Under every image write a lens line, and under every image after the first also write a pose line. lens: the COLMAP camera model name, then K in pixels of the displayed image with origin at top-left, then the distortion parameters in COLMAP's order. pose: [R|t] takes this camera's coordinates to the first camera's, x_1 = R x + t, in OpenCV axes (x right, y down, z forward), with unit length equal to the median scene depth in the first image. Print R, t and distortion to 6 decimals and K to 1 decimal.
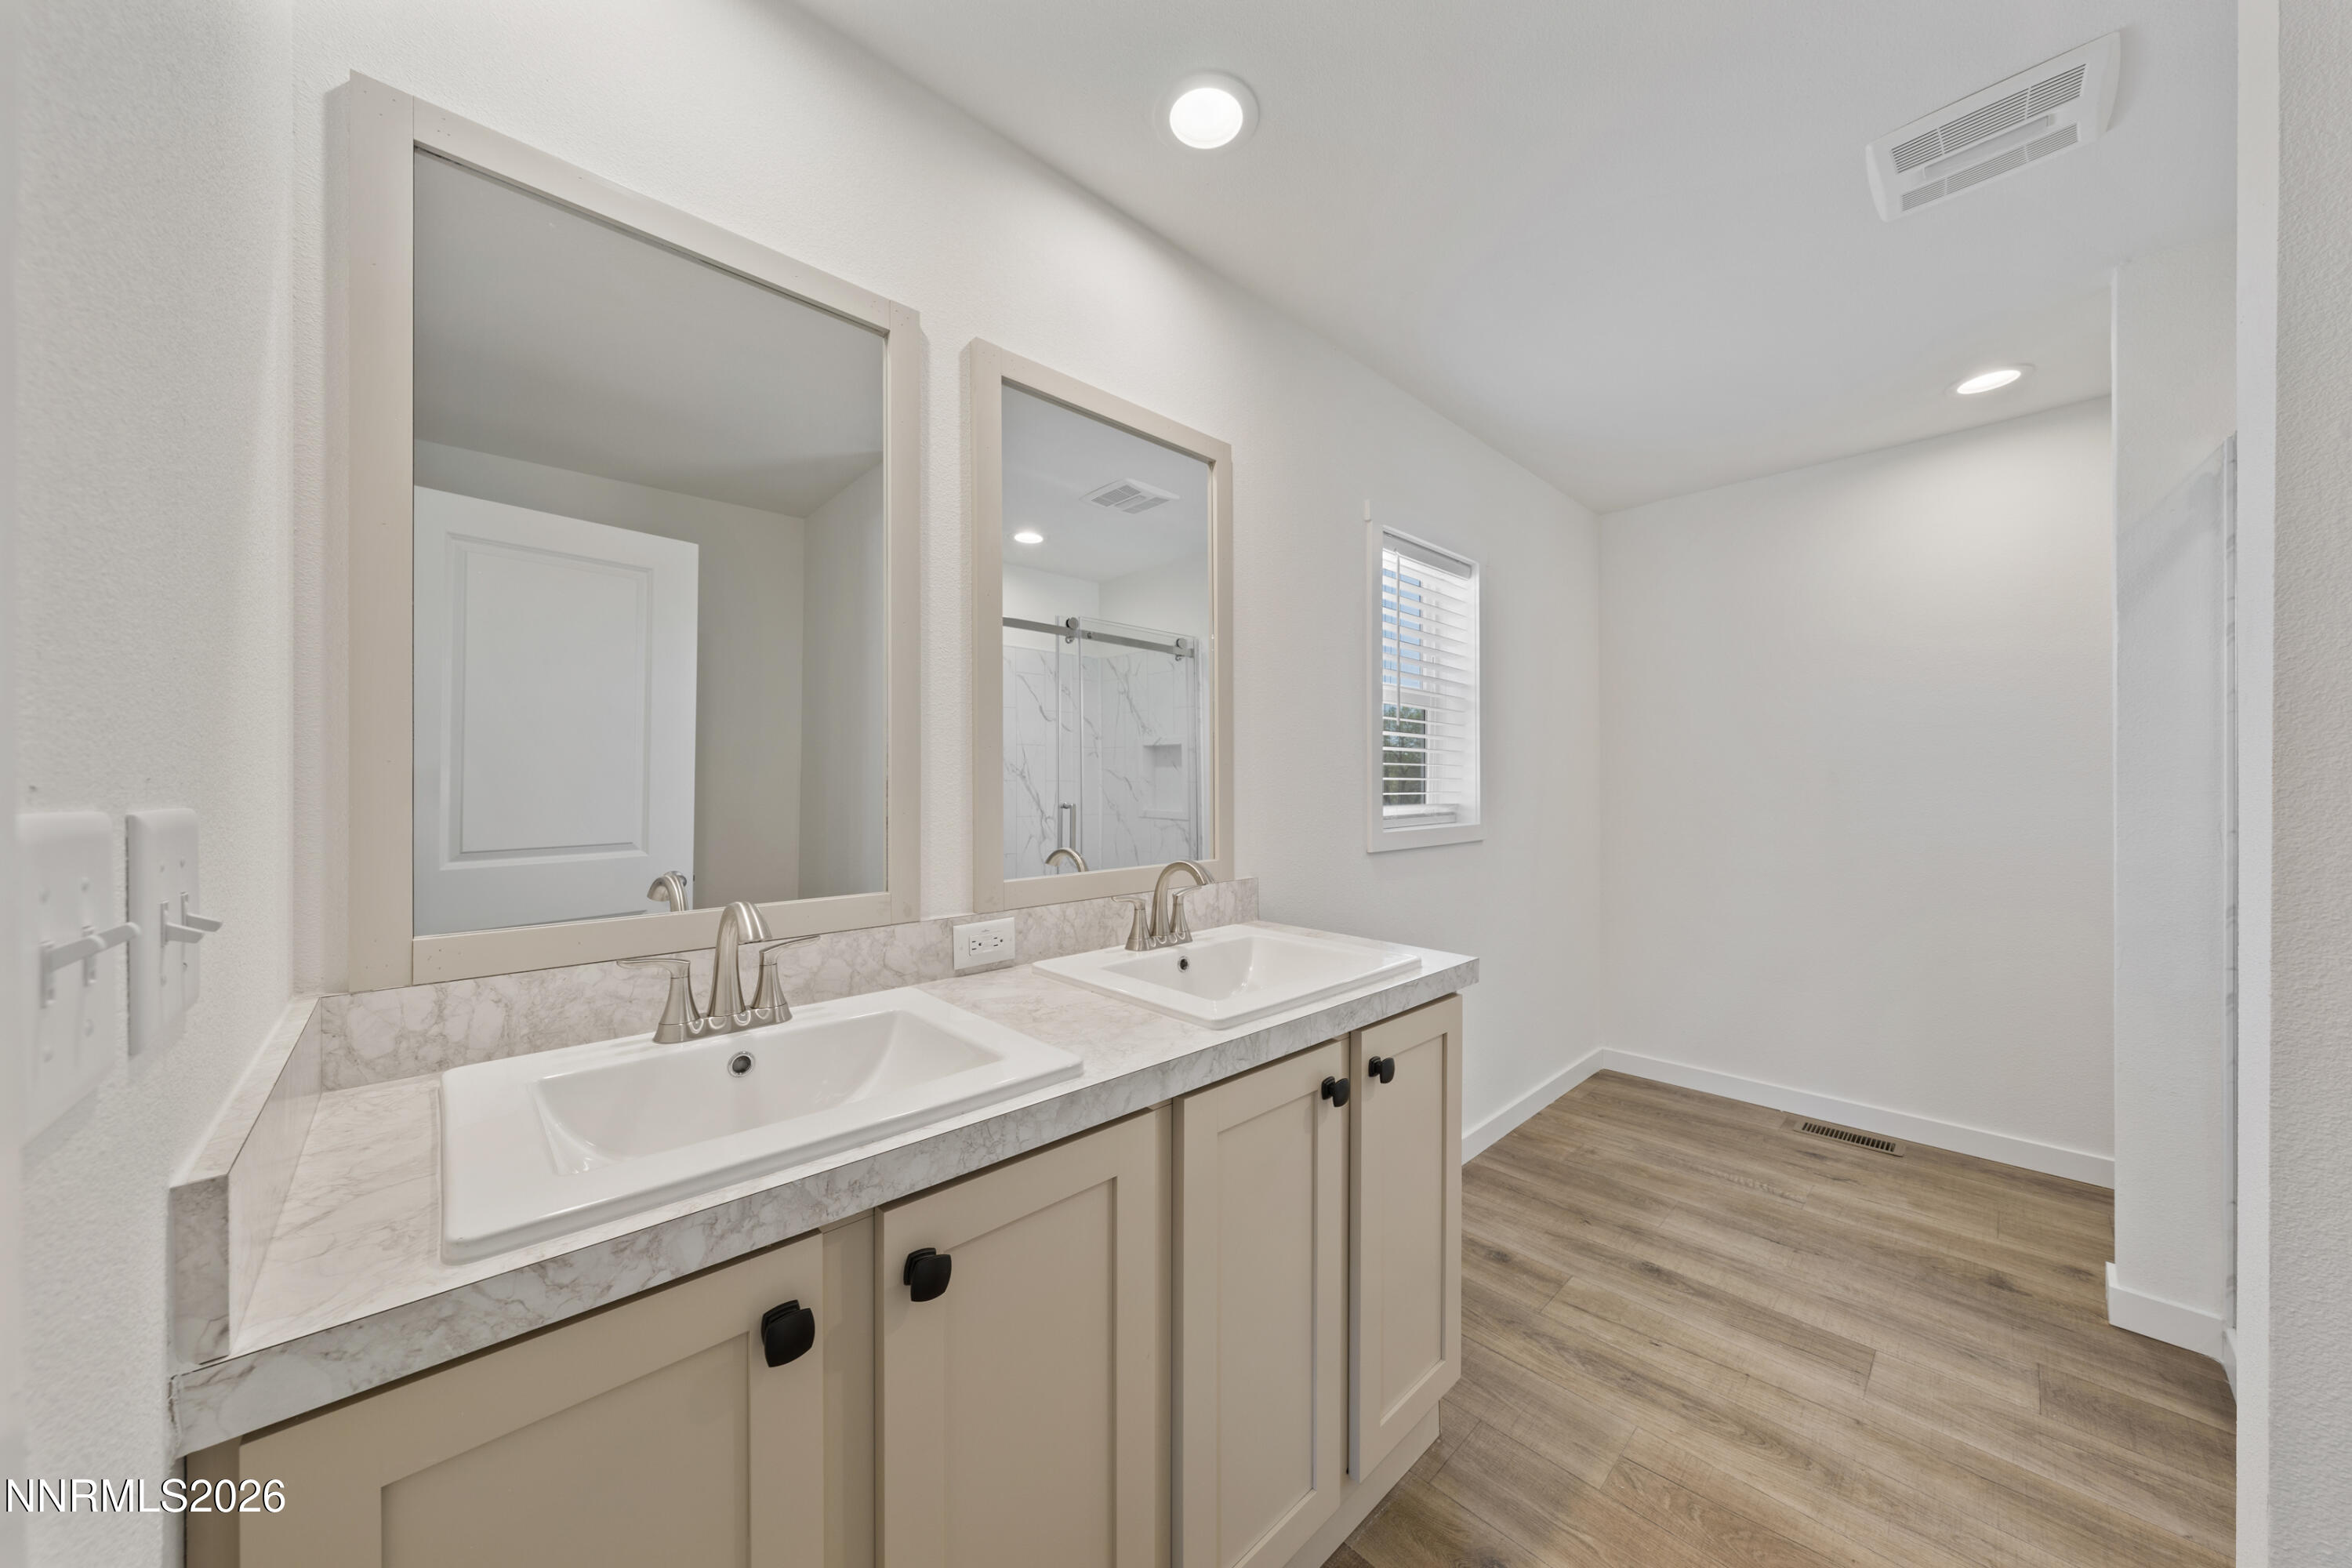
lens RADIAL K [[797.8, 0, 1188.1], [0, 797.8, 782.3], [0, 0, 1]] dist [-0.001483, -0.000031]
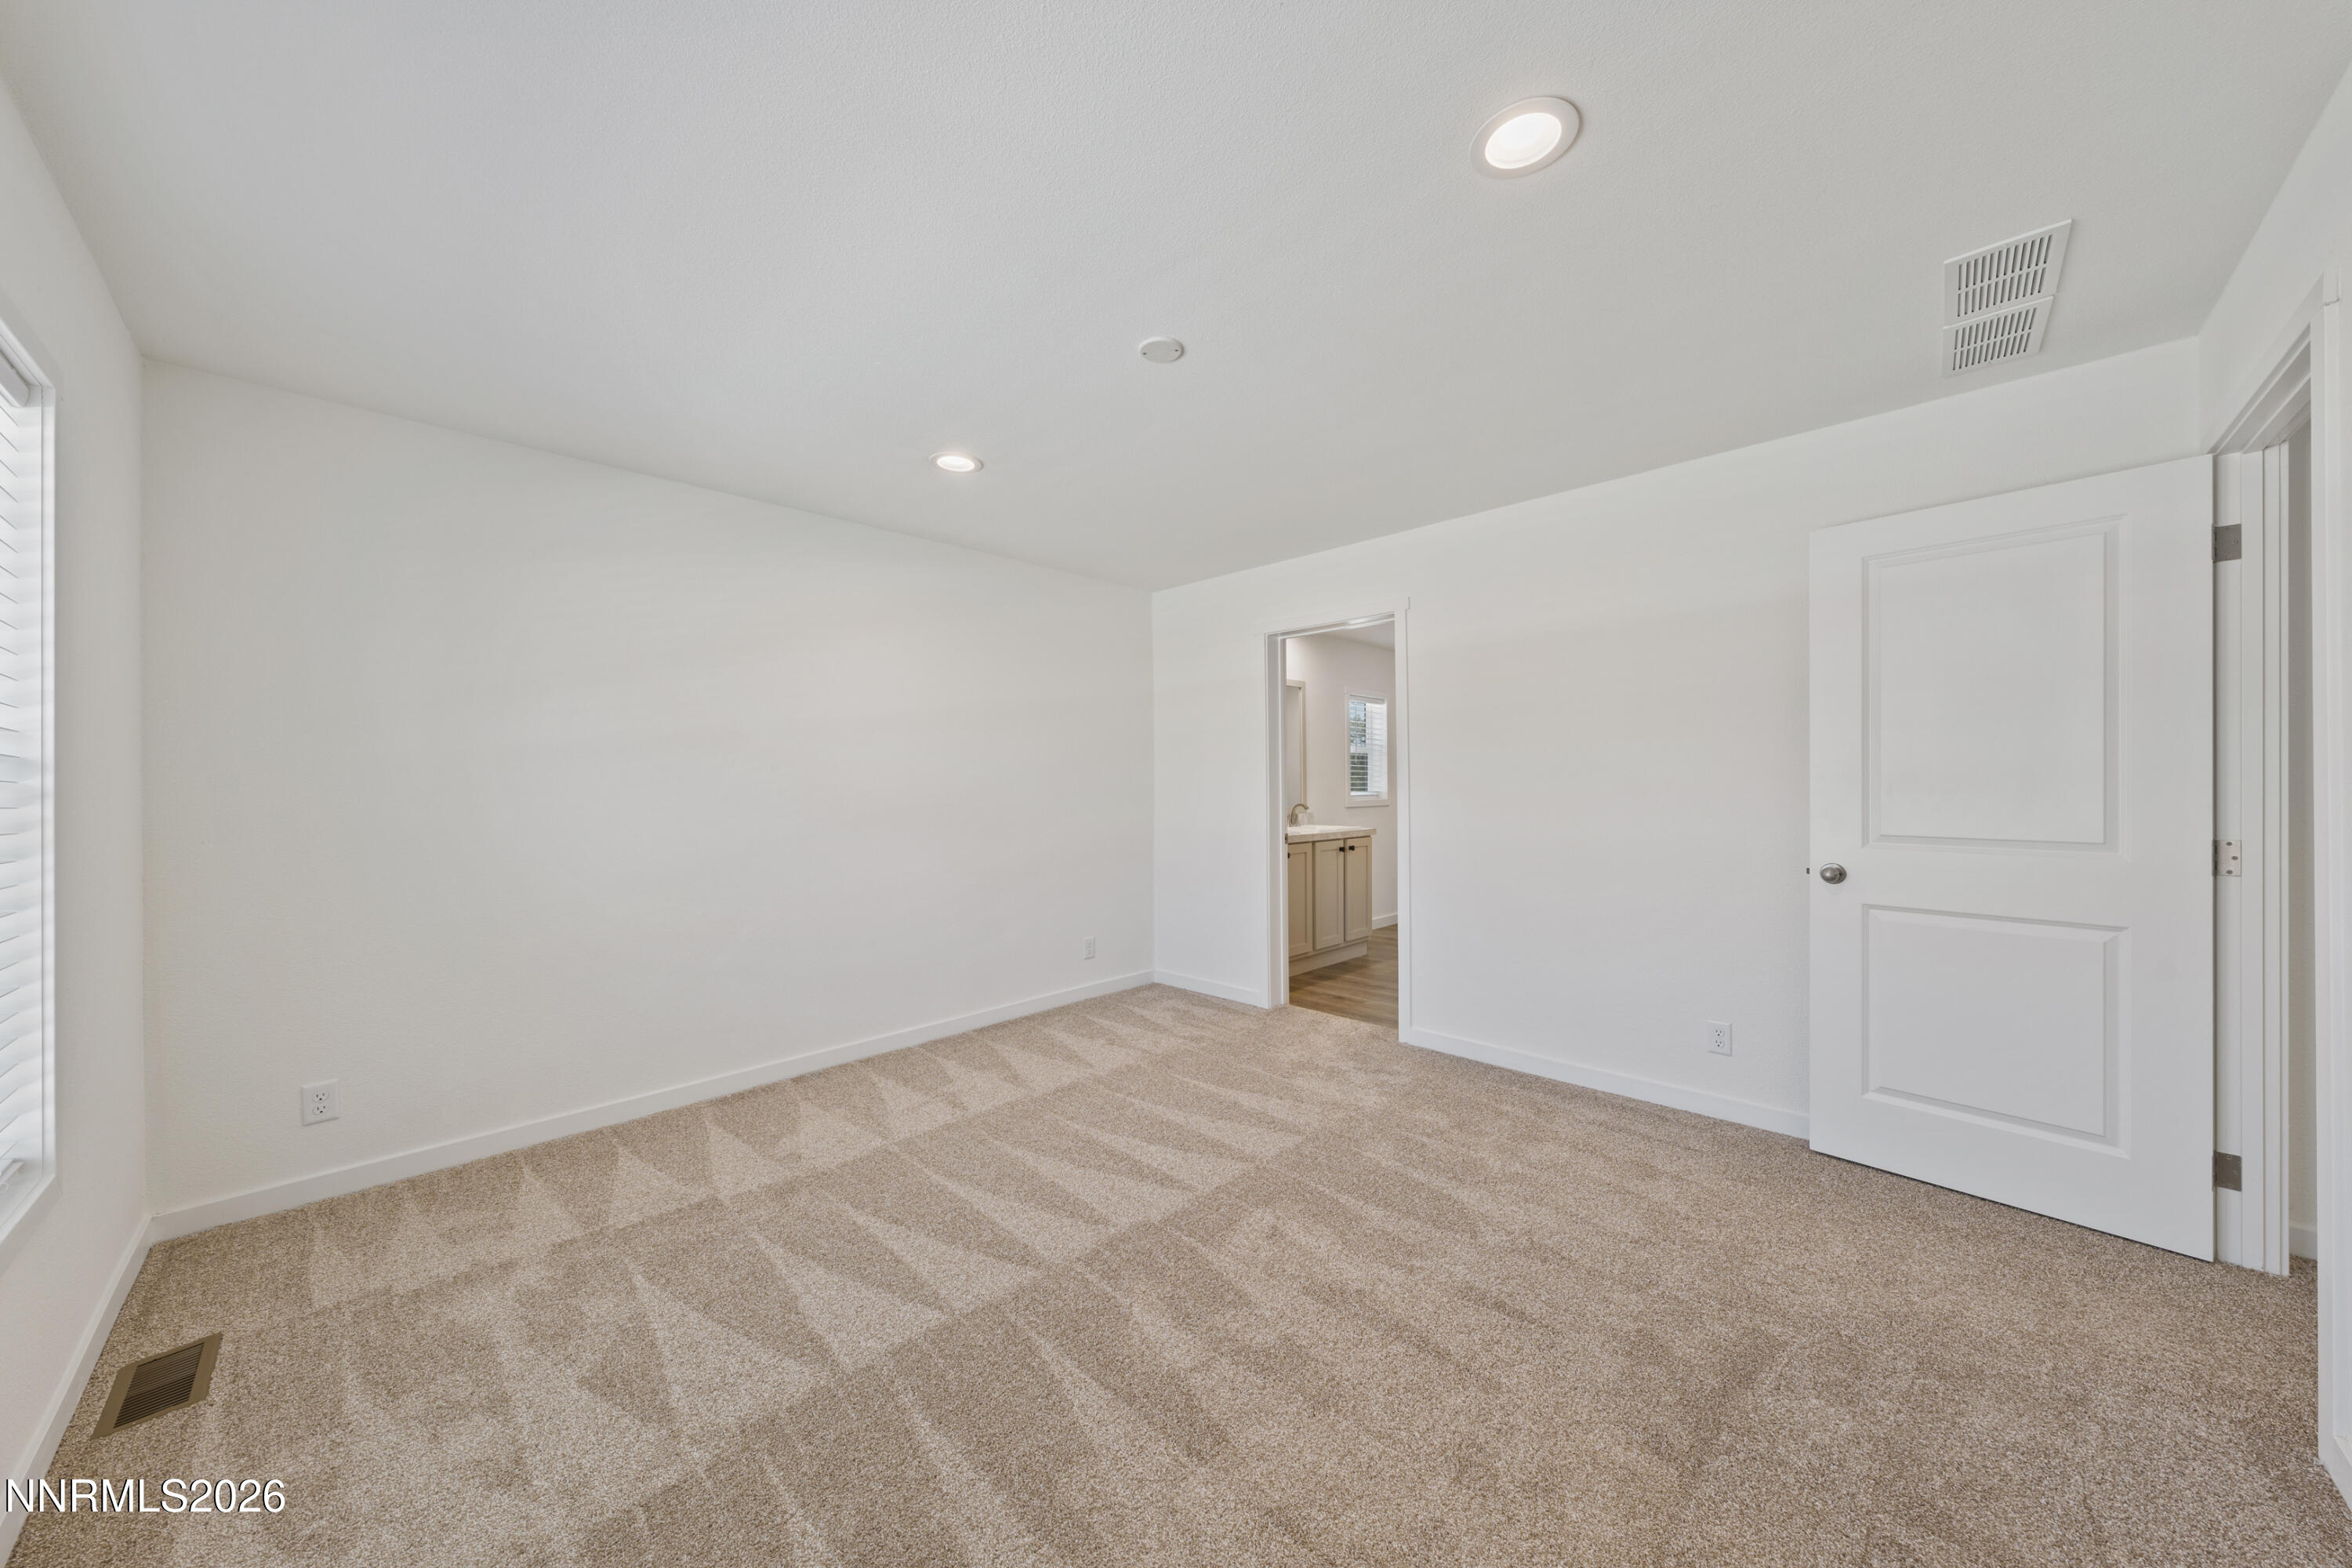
lens RADIAL K [[797.8, 0, 1188.1], [0, 797.8, 782.3], [0, 0, 1]] dist [-0.001483, -0.000031]
pose [[0.998903, -0.003374, 0.046712, -0.592022], [0.003060, 0.999972, 0.006794, -0.028982], [-0.046733, -0.006644, 0.998885, -2.296005]]
